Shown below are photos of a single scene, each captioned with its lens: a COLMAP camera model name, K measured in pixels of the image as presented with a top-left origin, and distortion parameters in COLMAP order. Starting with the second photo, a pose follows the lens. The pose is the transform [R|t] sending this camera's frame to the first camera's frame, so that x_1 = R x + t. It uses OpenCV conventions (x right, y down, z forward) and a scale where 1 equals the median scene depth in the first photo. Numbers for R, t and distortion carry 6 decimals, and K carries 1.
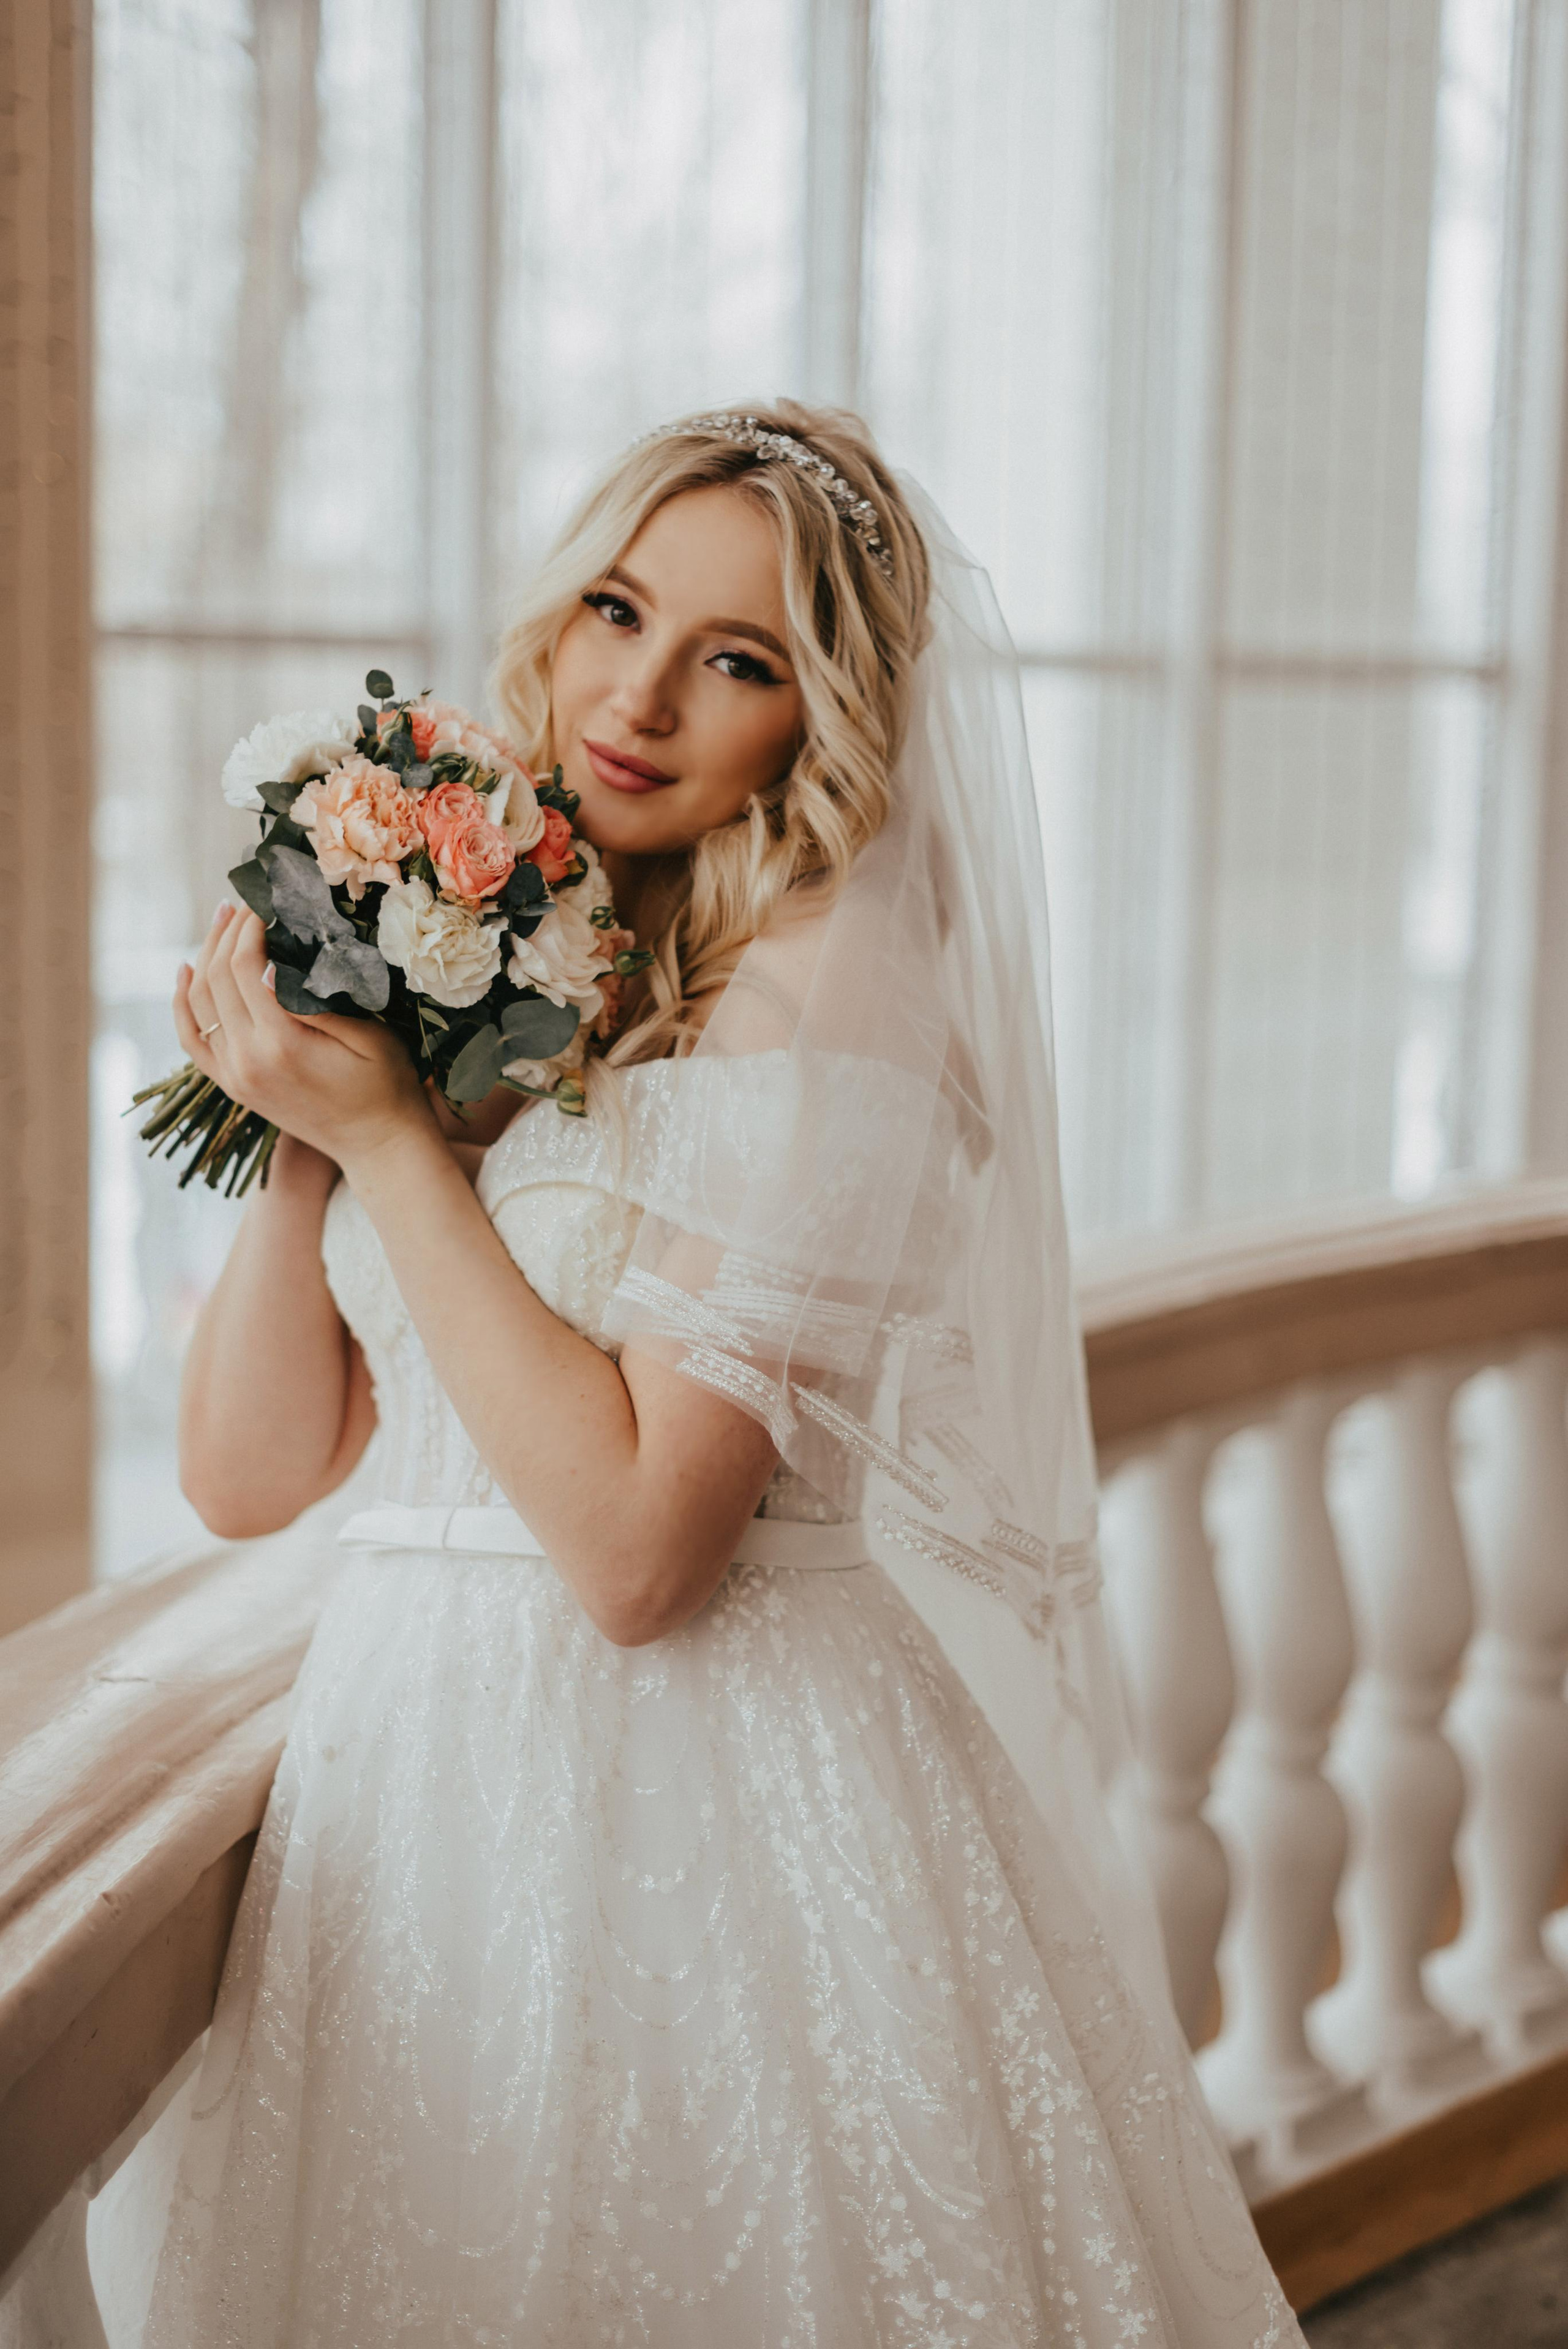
lens RADIAL K [[3211.5, 0, 784.0], [0, 3211.5, 1174.5], [0, 0, 1]] dist [-0.103396, -0.031197]
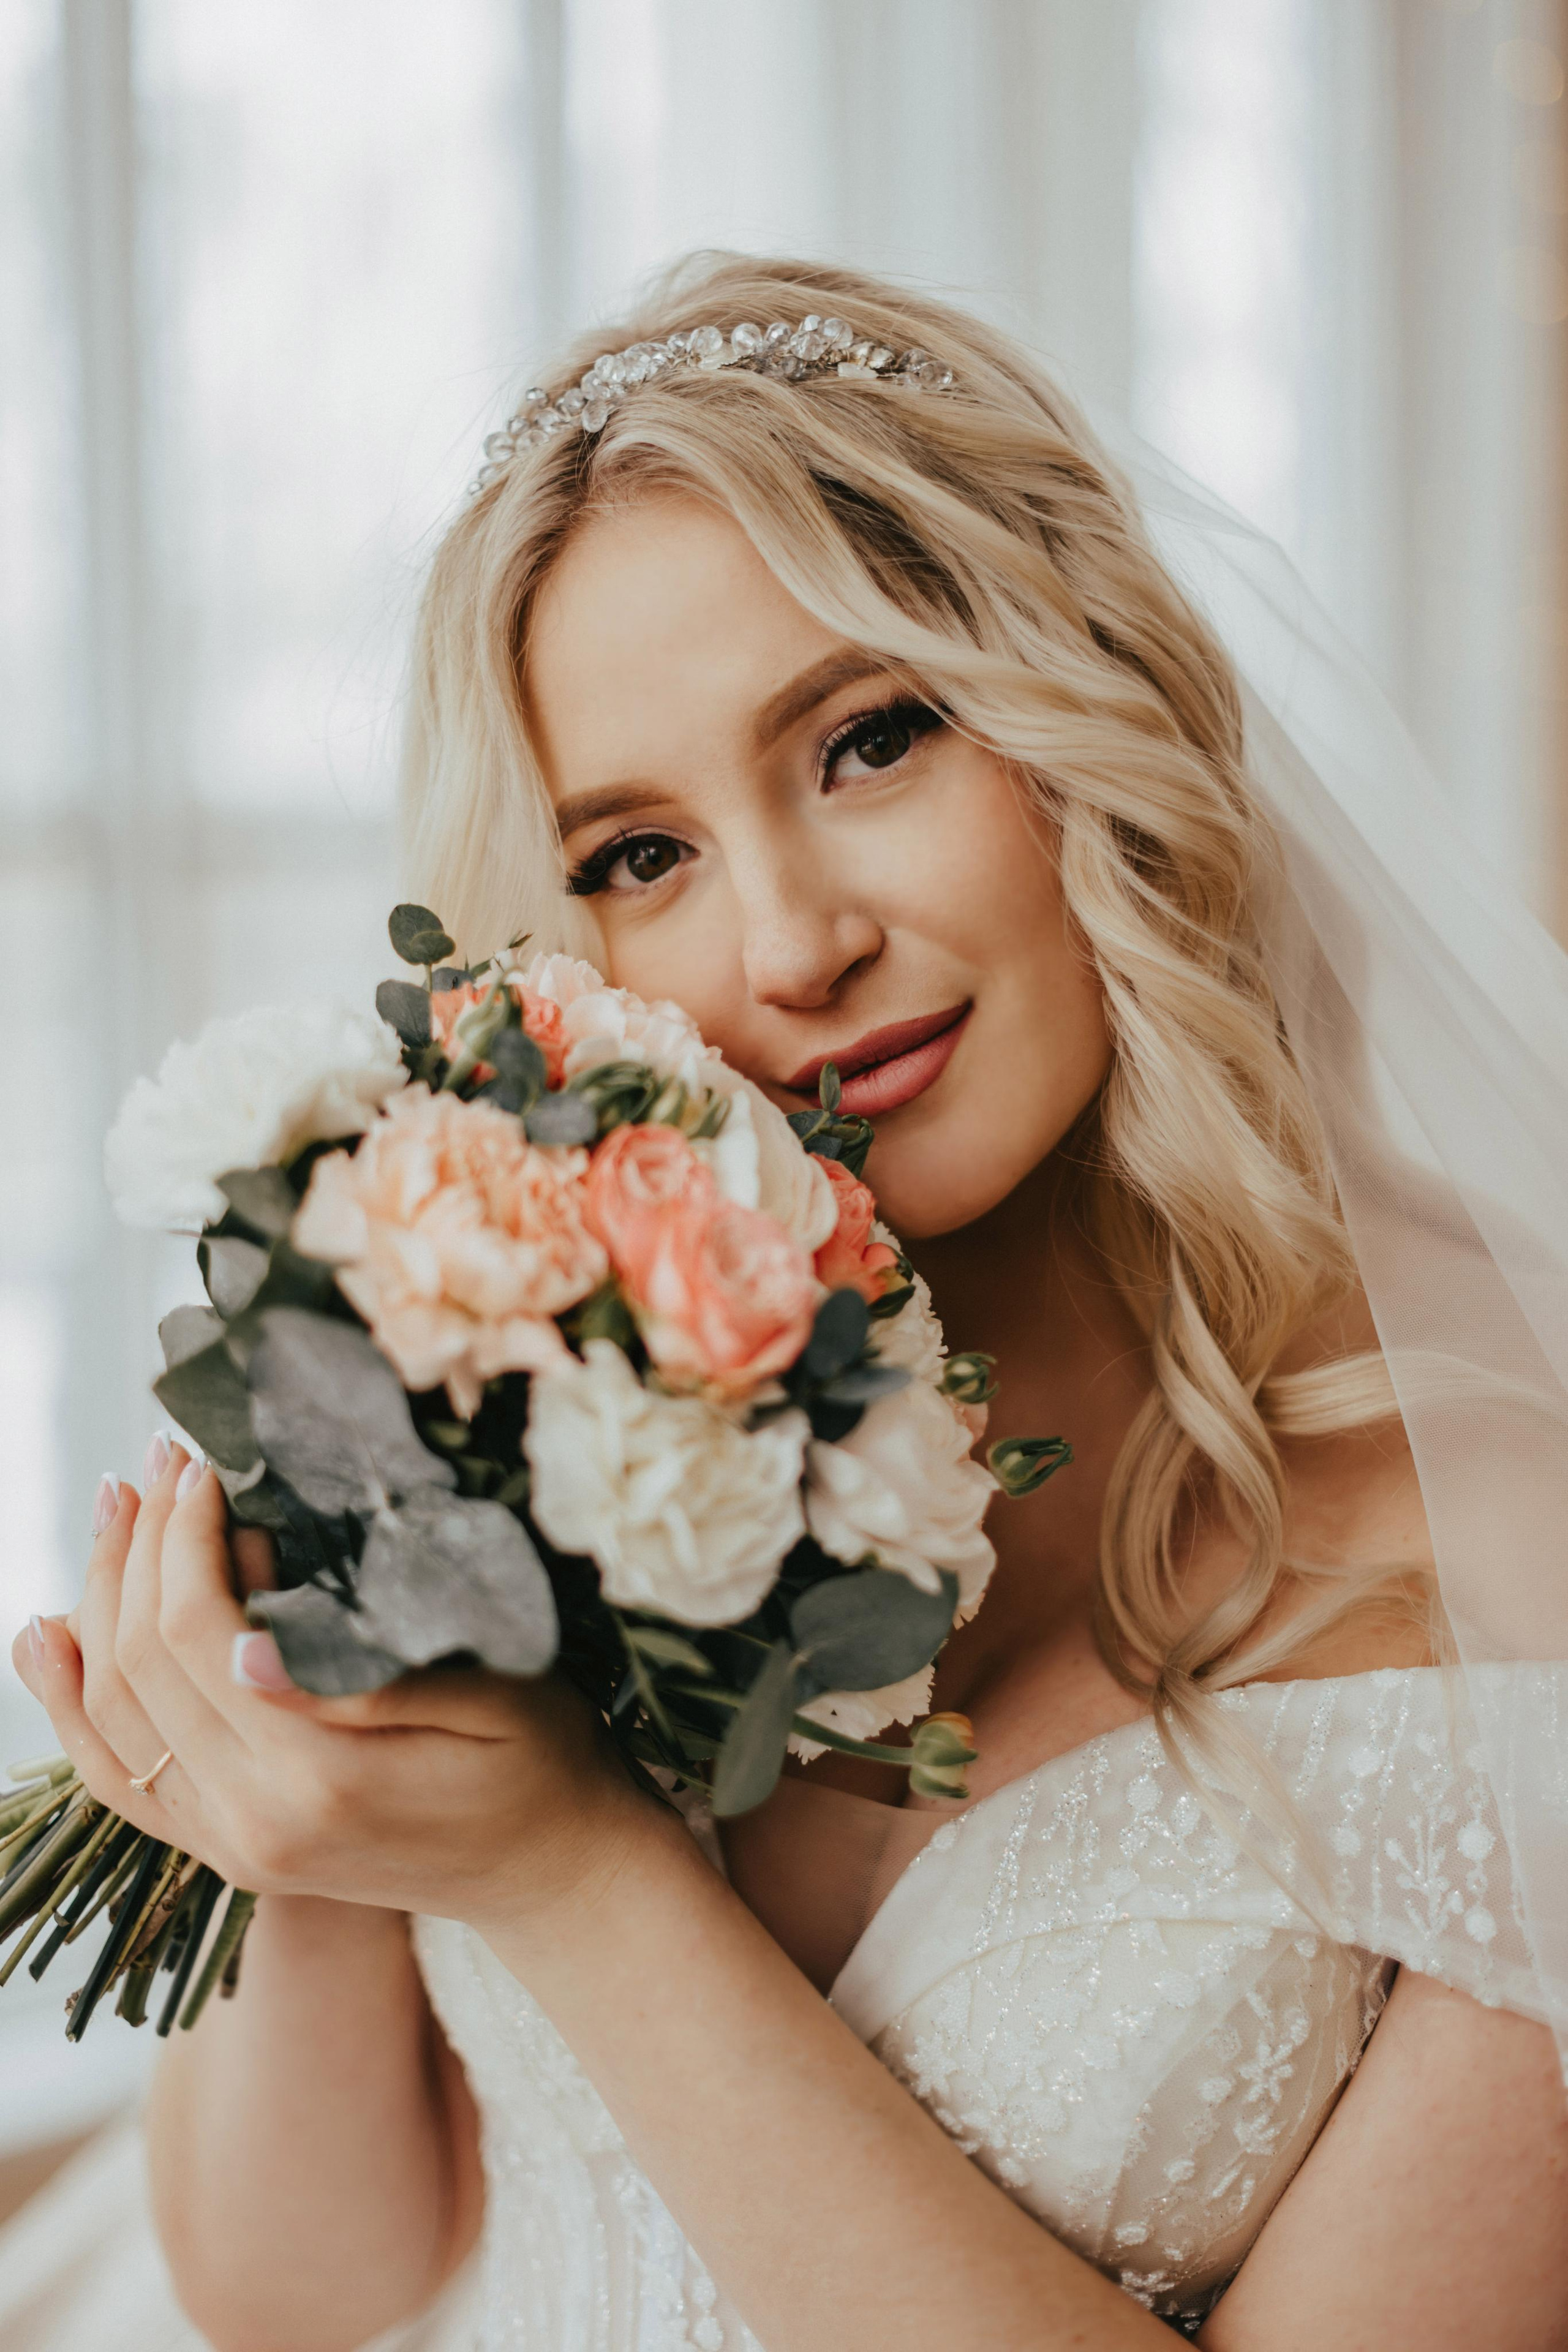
lens RADIAL K [[3216.0, 0, 784.0], [0, 3216.0, 1176.0], [0, 0, 1]] dist [-0.103396, -0.031197]
pose [[0.983253, -0.110646, 0.144815, -0.149844], [0.123338, 0.988989, -0.081789, -0.075755], [-0.134171, 0.098280, 0.986073, 0.551164]]
